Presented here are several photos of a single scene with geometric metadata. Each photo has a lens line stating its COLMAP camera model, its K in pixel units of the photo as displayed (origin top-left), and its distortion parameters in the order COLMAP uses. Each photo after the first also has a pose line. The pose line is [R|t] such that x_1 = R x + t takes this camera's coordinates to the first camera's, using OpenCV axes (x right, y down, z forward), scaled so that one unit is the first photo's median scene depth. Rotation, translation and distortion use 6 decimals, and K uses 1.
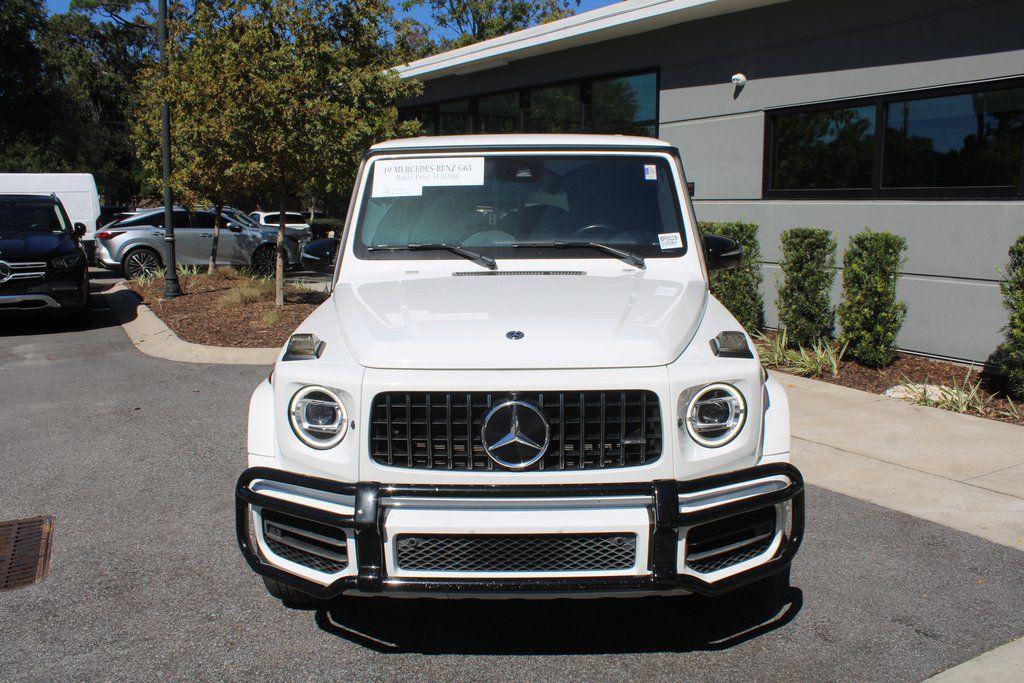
lens RADIAL K [[849.9, 0, 515.9], [0, 849.9, 352.5], [0, 0, 1]] dist [-0.176082, 0.161553]
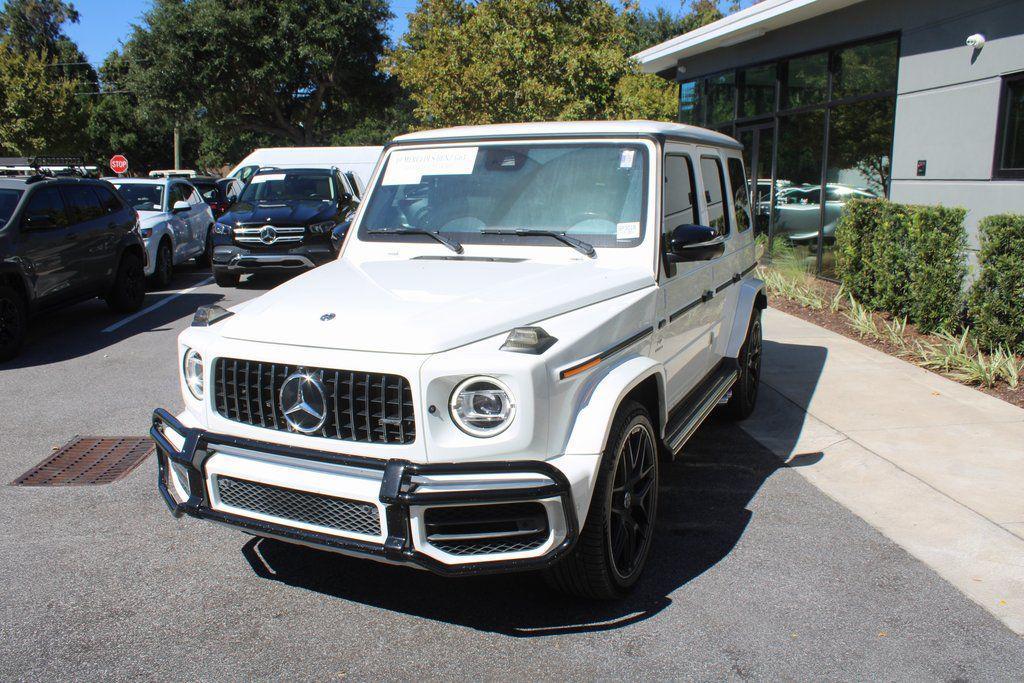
lens RADIAL K [[849.9, 0, 515.9], [0, 849.9, 352.5], [0, 0, 1]] dist [-0.176082, 0.161553]
pose [[0.916630, 0.079714, -0.391709, 0.462649], [-0.065625, 0.996628, 0.049249, -0.030886], [0.394314, -0.019437, 0.918770, 0.042809]]
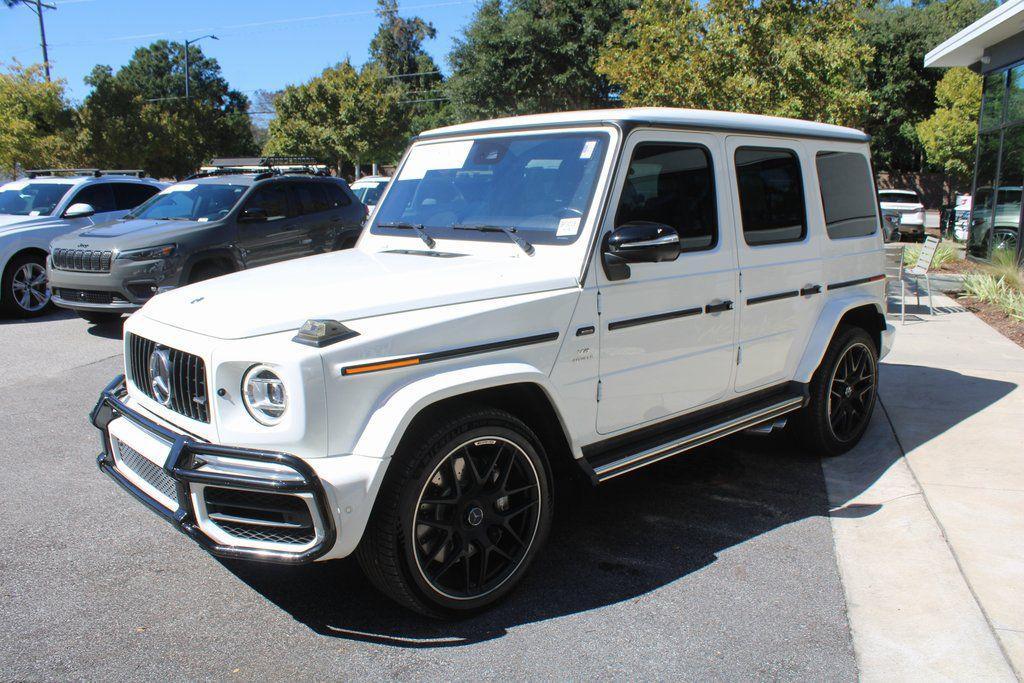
lens RADIAL K [[849.9, 0, 515.9], [0, 849.9, 352.5], [0, 0, 1]] dist [-0.176082, 0.161553]
pose [[0.690175, 0.140060, -0.709959, 0.805605], [-0.118836, 0.989708, 0.079724, -0.065884], [0.713818, 0.029345, 0.699716, 0.337874]]
